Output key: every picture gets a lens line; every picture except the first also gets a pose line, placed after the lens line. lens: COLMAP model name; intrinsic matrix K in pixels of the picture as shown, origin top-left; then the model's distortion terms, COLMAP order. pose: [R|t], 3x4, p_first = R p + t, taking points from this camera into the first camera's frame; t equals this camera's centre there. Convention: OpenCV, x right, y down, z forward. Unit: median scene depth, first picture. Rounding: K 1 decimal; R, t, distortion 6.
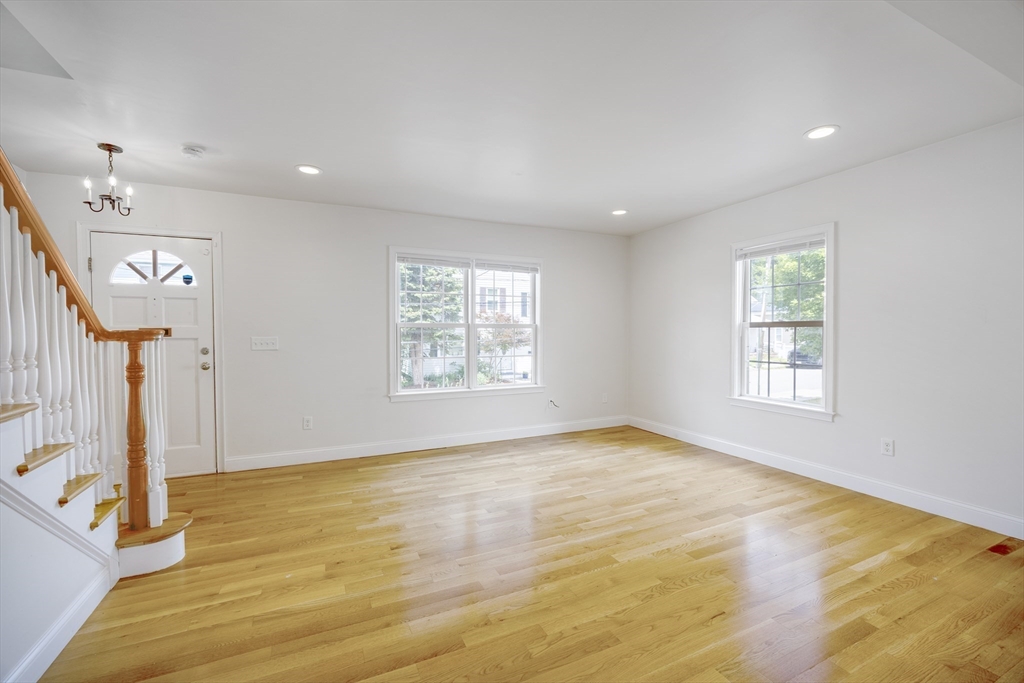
lens RADIAL K [[431.9, 0, 512.0], [0, 431.9, 341.5], [0, 0, 1]] dist [-0.000327, 0.000006]
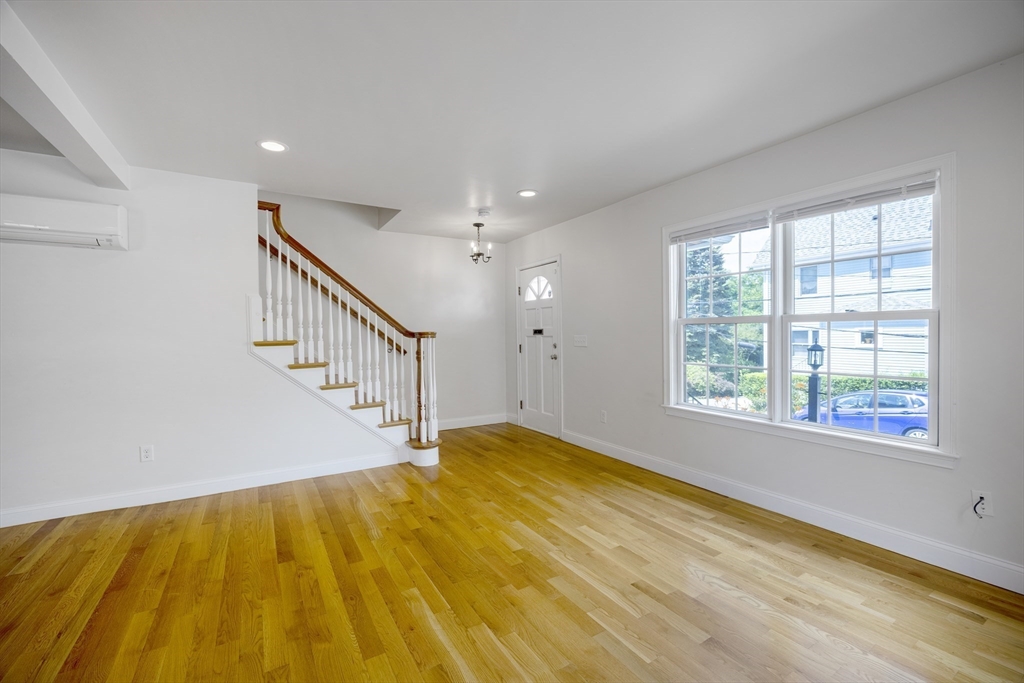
lens RADIAL K [[433.8, 0, 519.3], [0, 433.8, 341.0], [0, 0, 1]] dist [-0.011374, 0.000549]
pose [[0.107159, 0.020084, -0.994039, 0.670143], [-0.008074, 0.999781, 0.019329, -0.018751], [0.994209, 0.005955, 0.107297, 0.811967]]
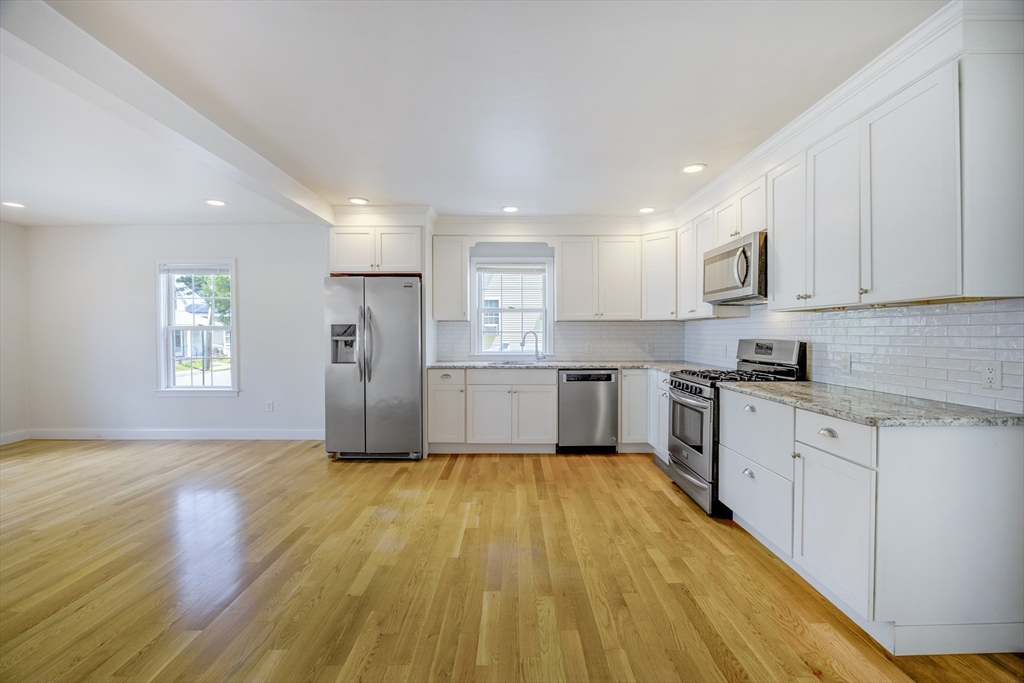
lens RADIAL K [[433.8, 0, 519.3], [0, 433.8, 341.0], [0, 0, 1]] dist [-0.011374, 0.000549]
pose [[0.417937, -0.014724, 0.908356, -0.172920], [0.022038, 0.999739, 0.006065, 0.014666], [-0.908208, 0.017483, 0.418153, -0.466159]]
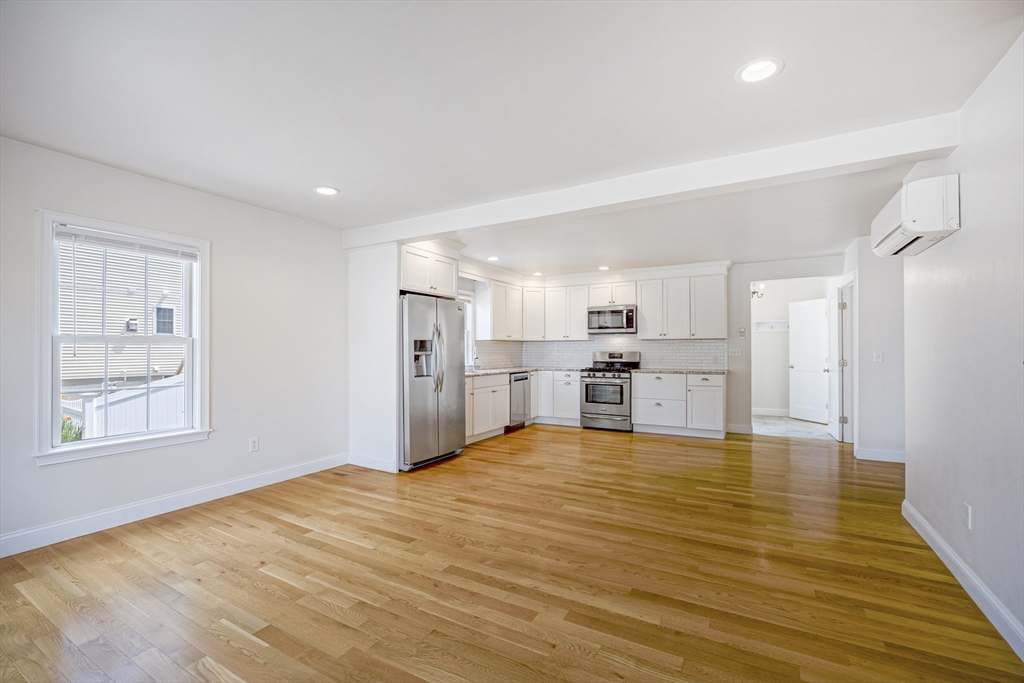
lens RADIAL K [[431.9, 0, 512.0], [0, 431.9, 341.5], [0, 0, 1]] dist [-0.000327, 0.000006]
pose [[-0.573568, 0.020422, 0.818904, -0.488379], [0.023218, 0.999693, -0.008668, -0.012523], [-0.818829, 0.014041, -0.573866, 1.017627]]
